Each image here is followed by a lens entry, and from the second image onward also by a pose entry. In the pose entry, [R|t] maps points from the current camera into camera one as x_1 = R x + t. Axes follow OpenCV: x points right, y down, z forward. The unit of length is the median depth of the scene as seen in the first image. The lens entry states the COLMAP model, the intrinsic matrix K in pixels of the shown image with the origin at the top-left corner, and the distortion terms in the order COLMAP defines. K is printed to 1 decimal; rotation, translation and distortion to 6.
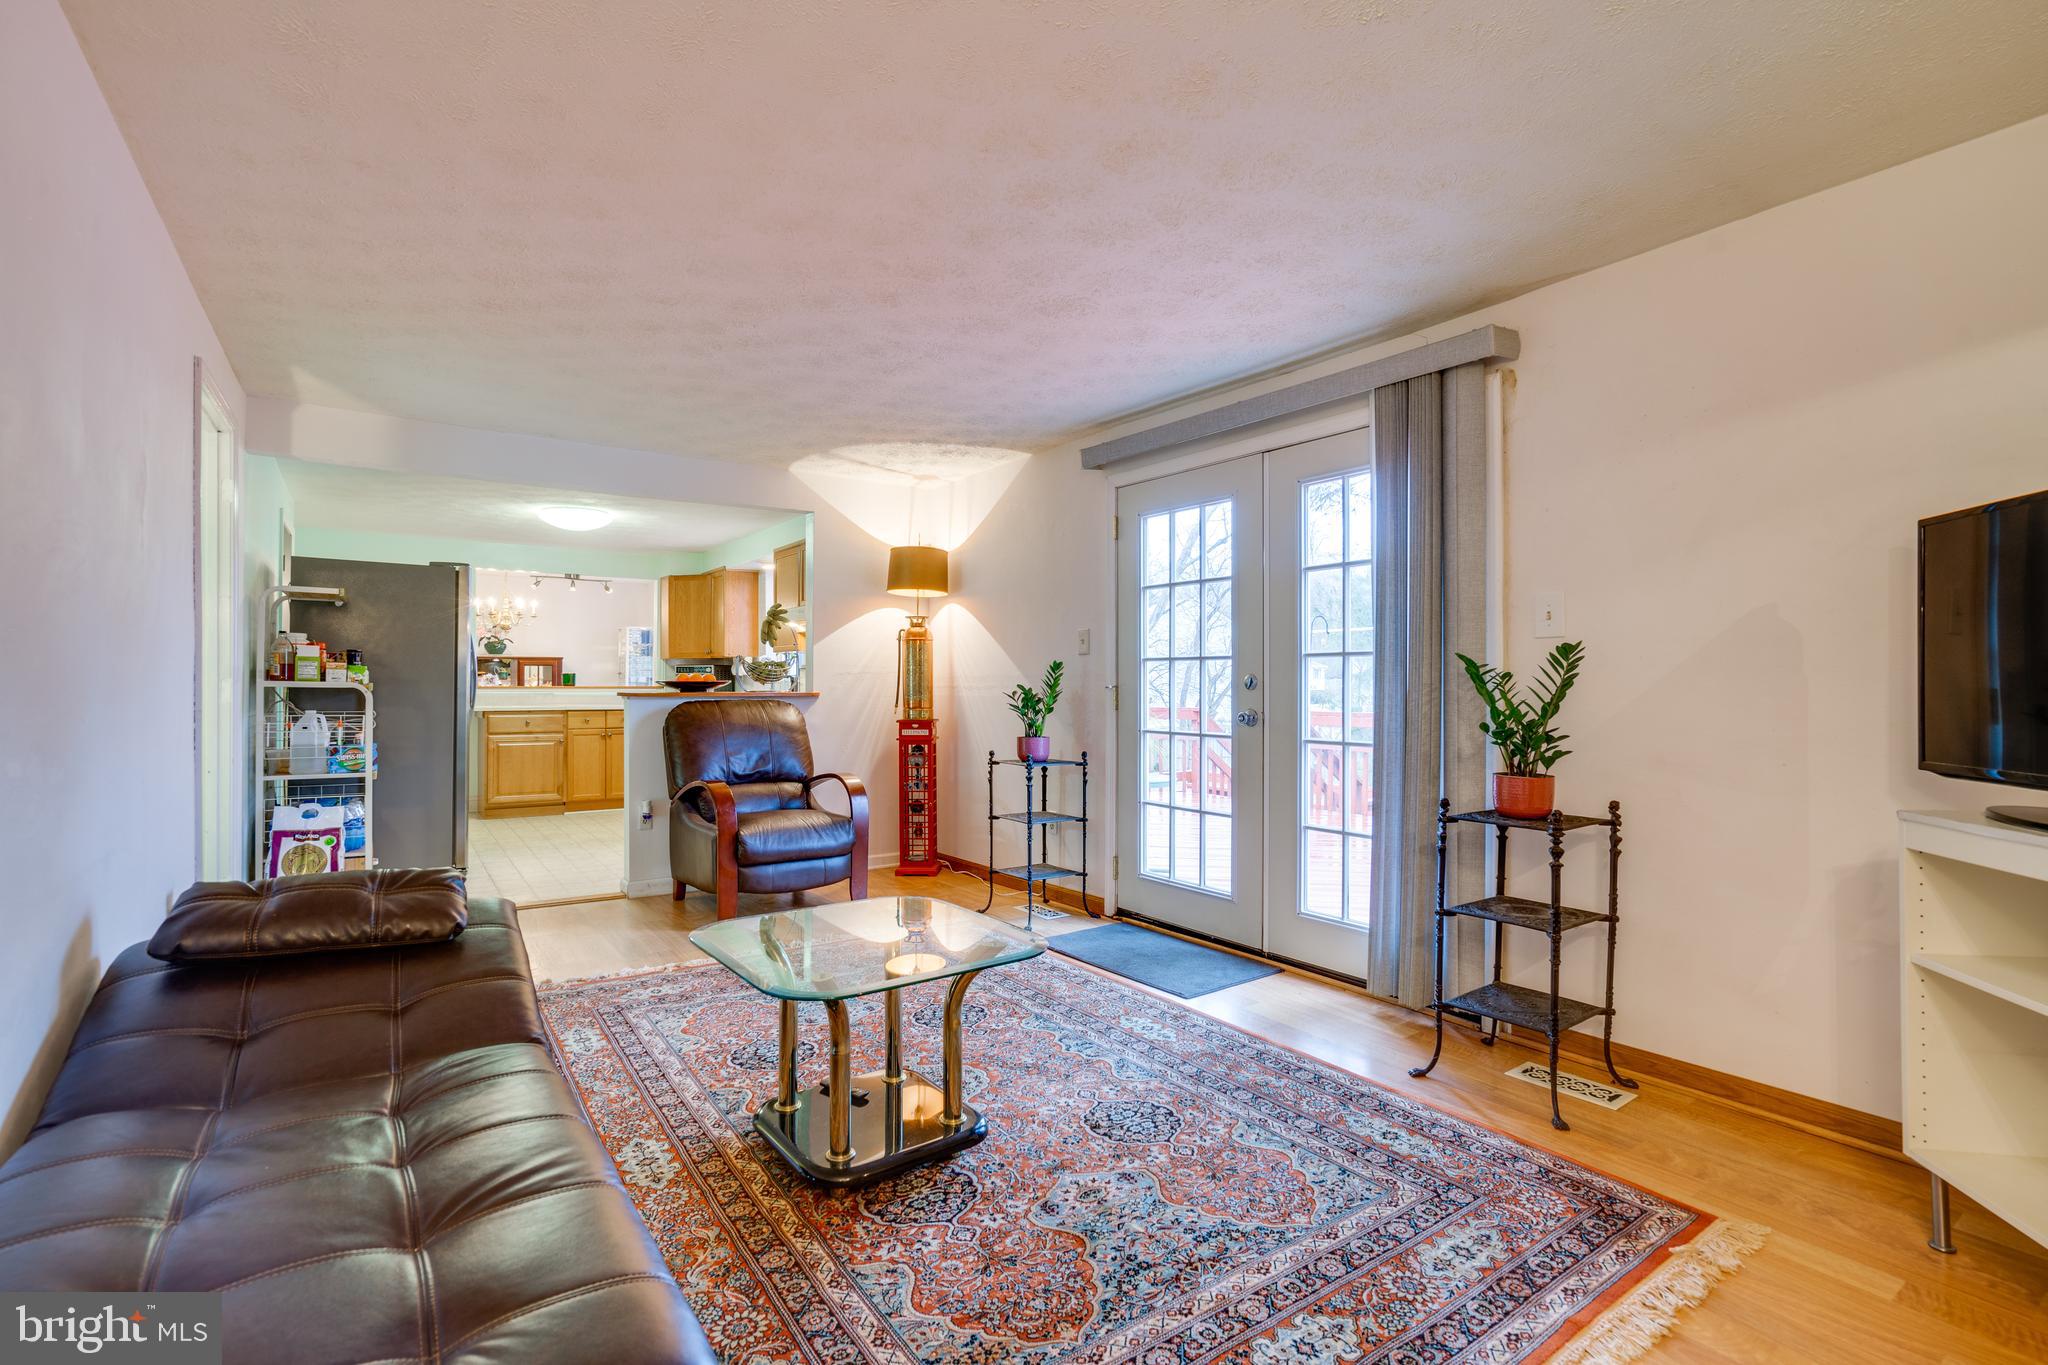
lens RADIAL K [[943.7, 0, 1032.7], [0, 943.7, 681.9], [0, 0, 1]] dist [-0.039566, 0.016255]
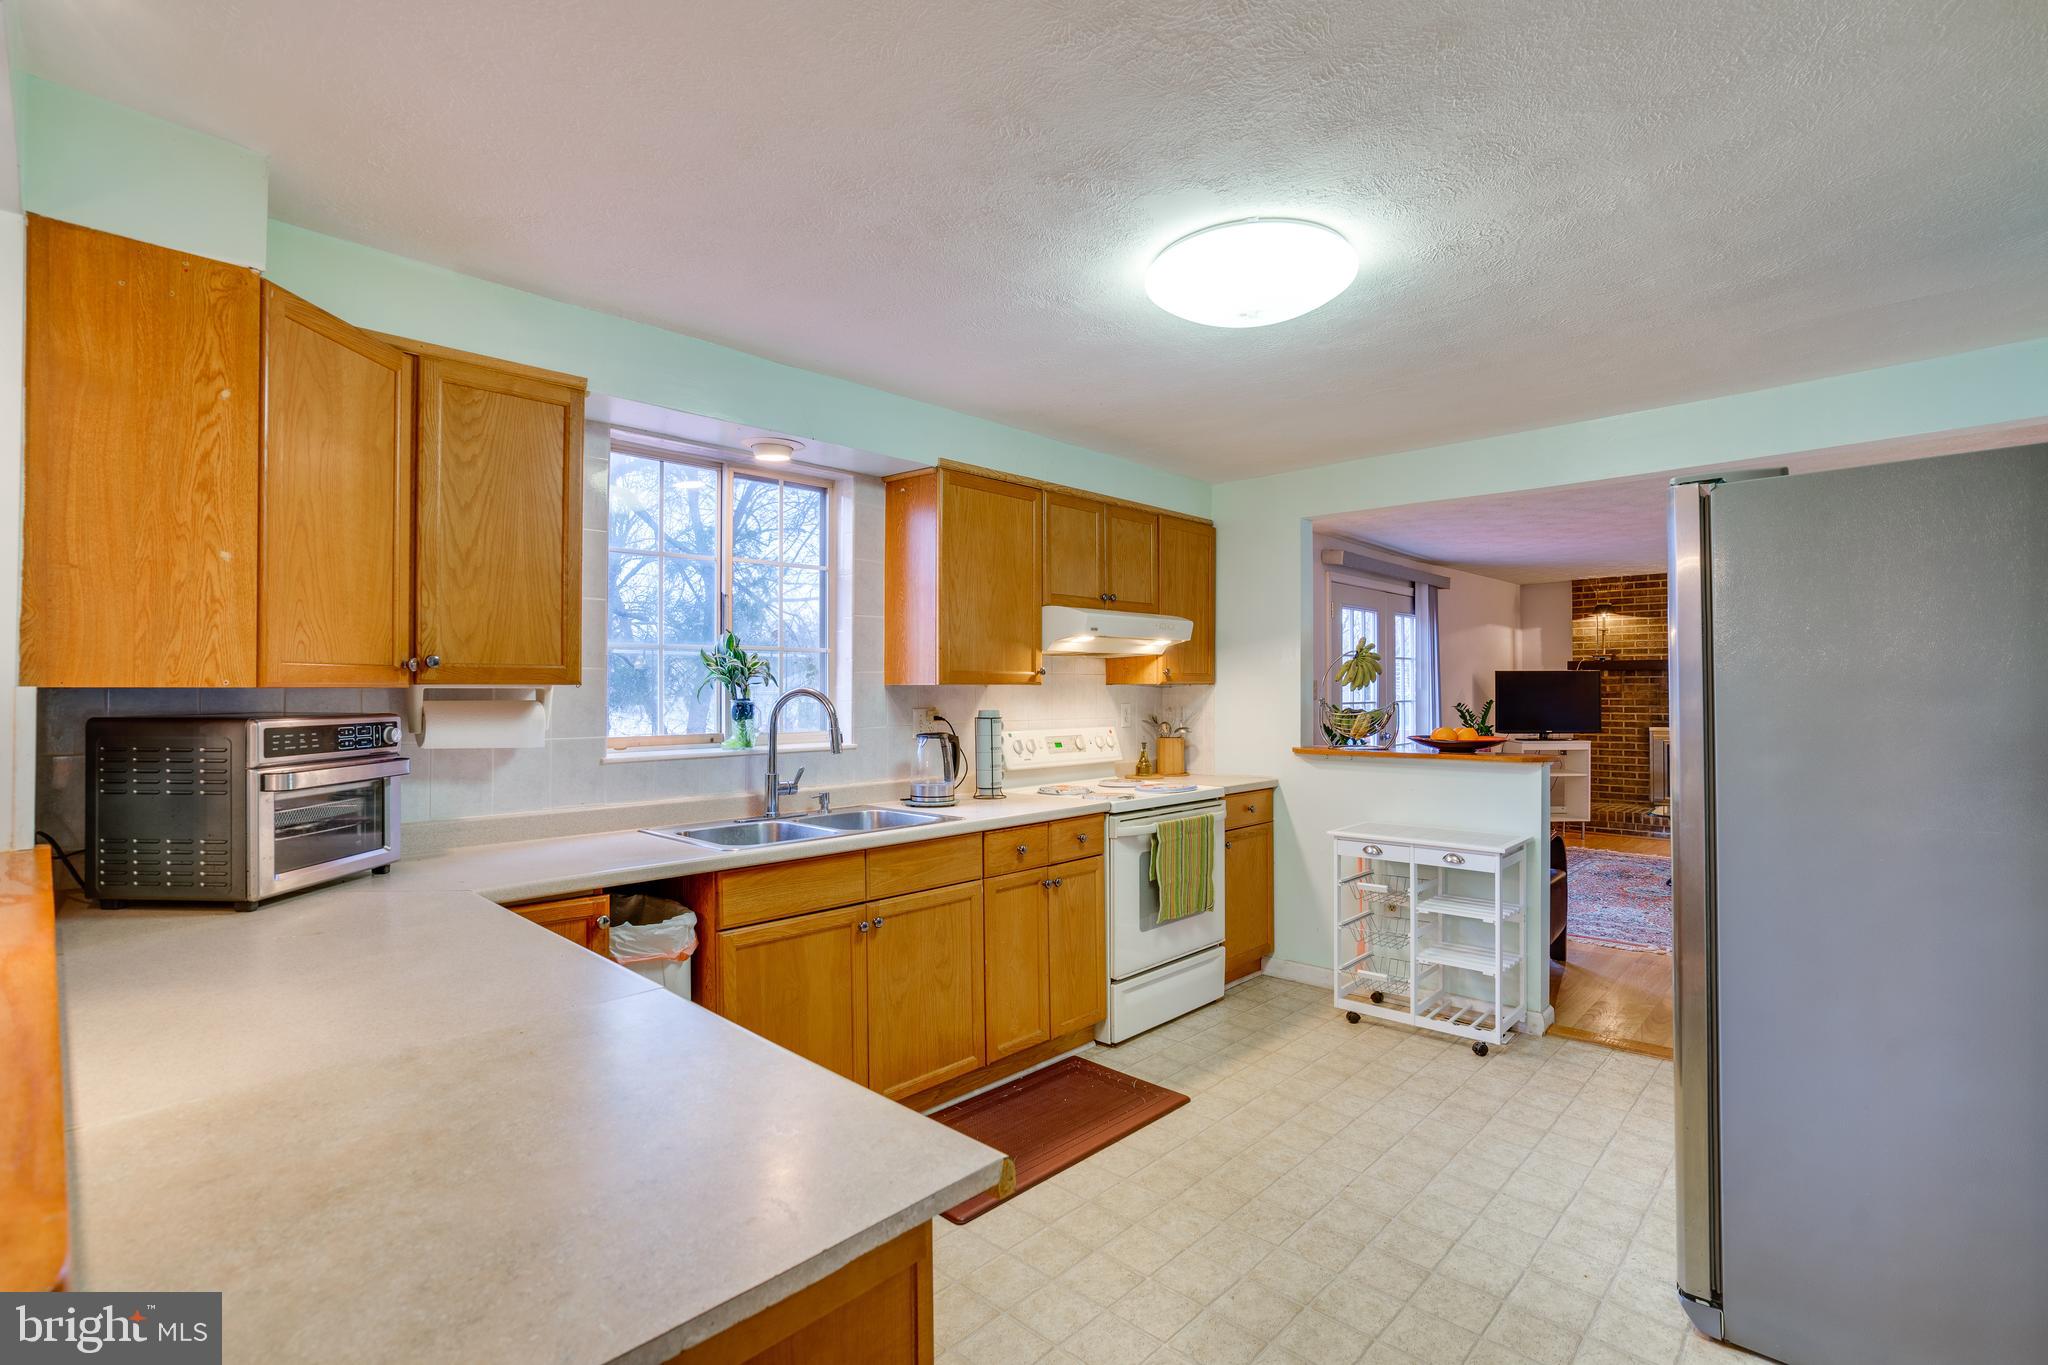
lens RADIAL K [[943.7, 0, 1032.7], [0, 943.7, 681.9], [0, 0, 1]] dist [-0.039566, 0.016255]
pose [[-0.200926, 0.004976, 0.979594, -0.960153], [-0.001098, 0.999985, -0.005305, -0.039644], [-0.979606, -0.002141, -0.200918, 1.375781]]
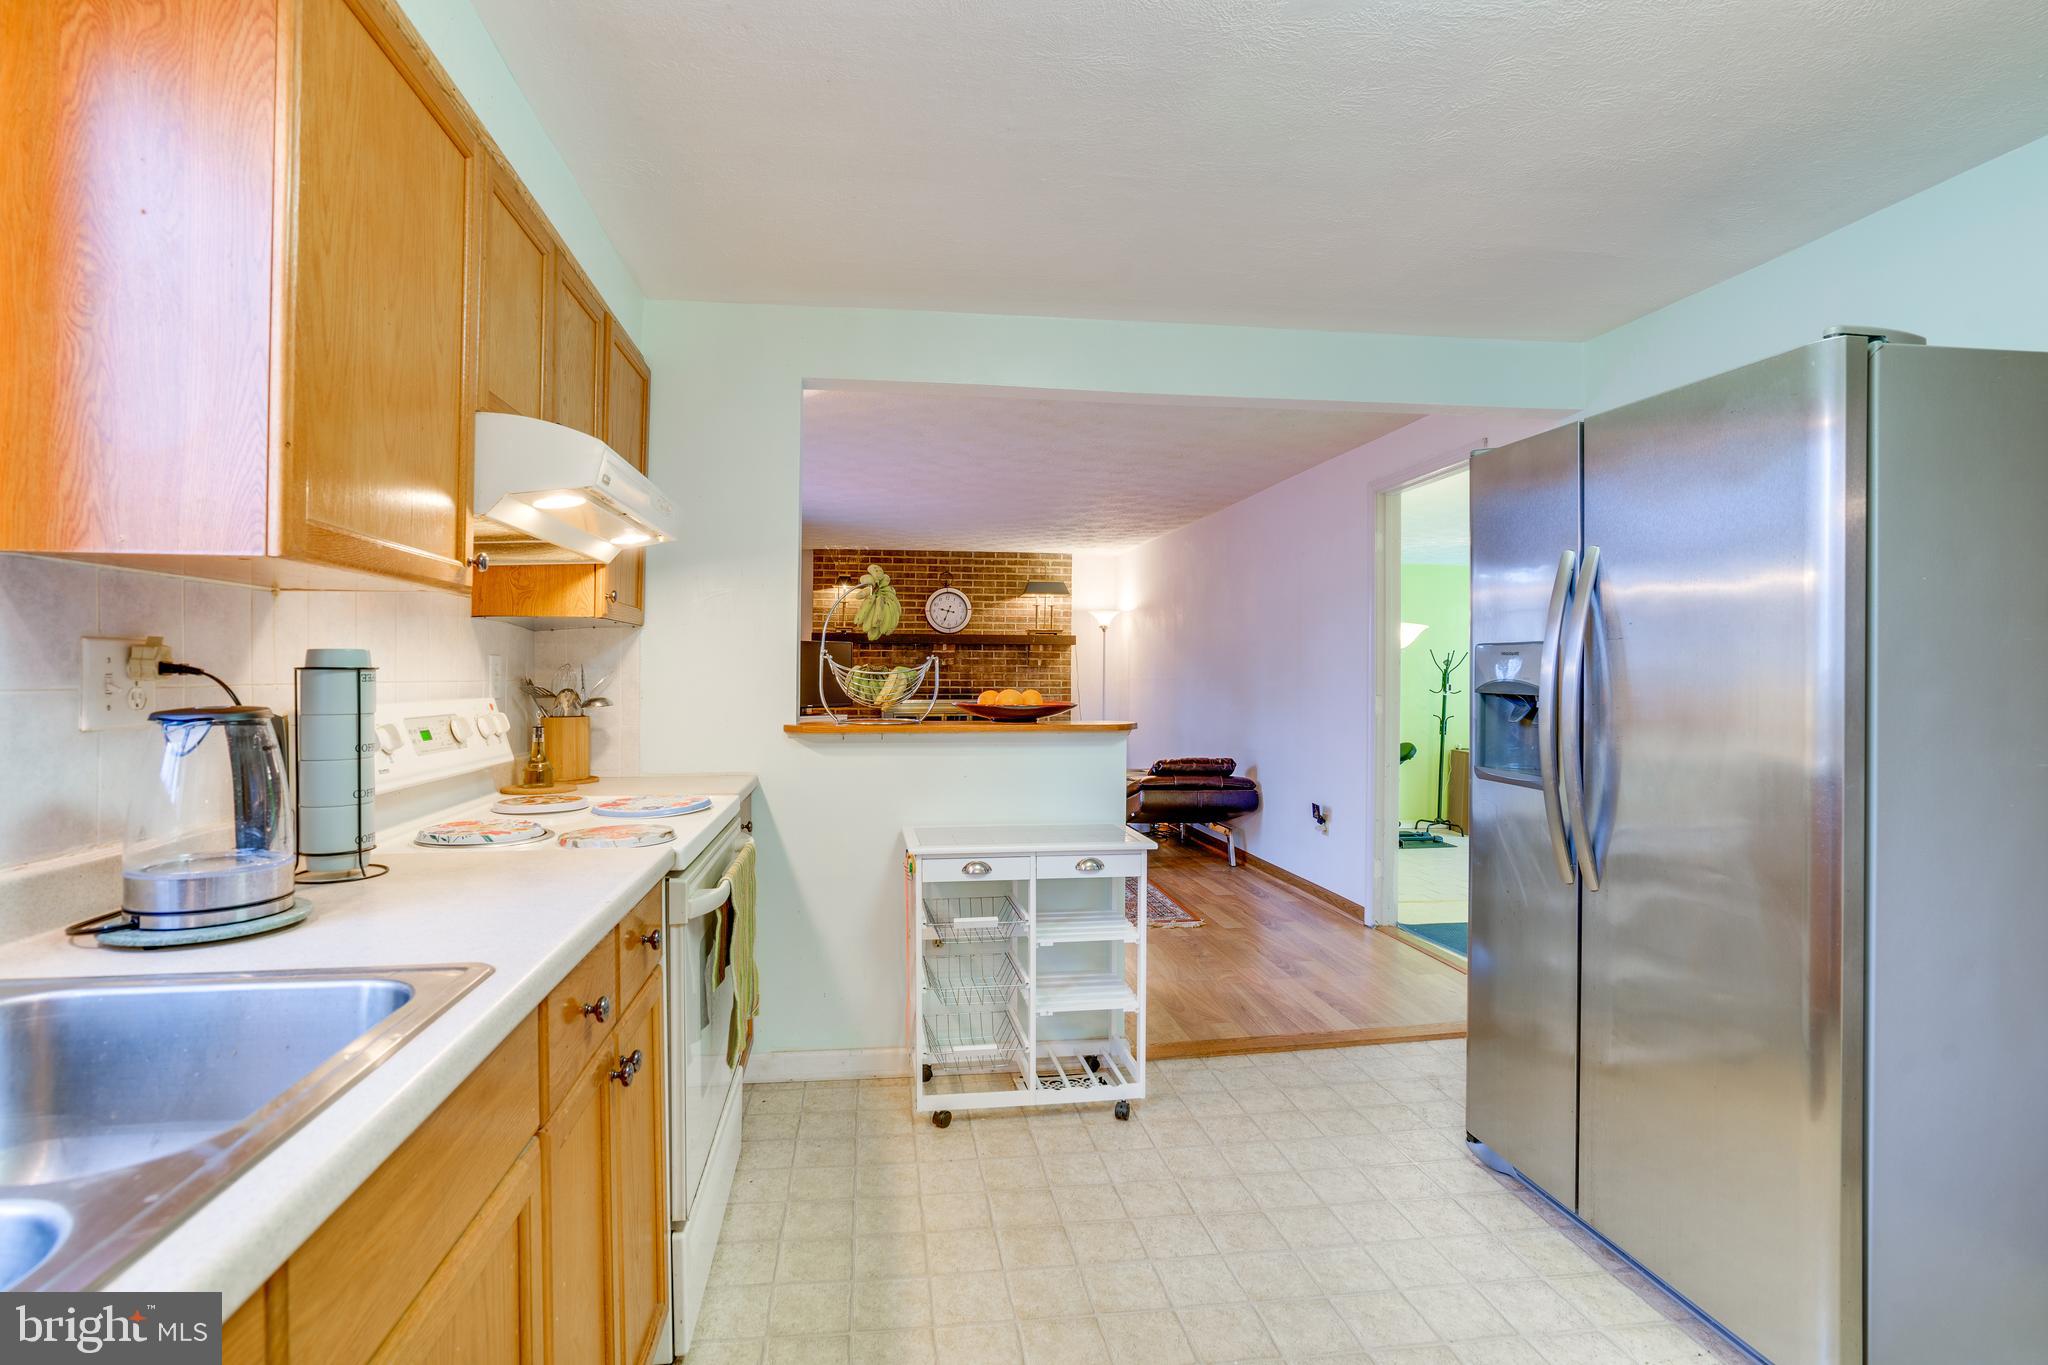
lens RADIAL K [[967.8, 0, 1009.6], [0, 967.8, 672.8], [0, 0, 1]] dist [-0.037883, 0.016810]
pose [[-0.886996, -0.009765, 0.461674, -0.583210], [-0.011836, 0.999929, -0.001589, -0.018662], [-0.461626, -0.006874, -0.887048, 1.416822]]
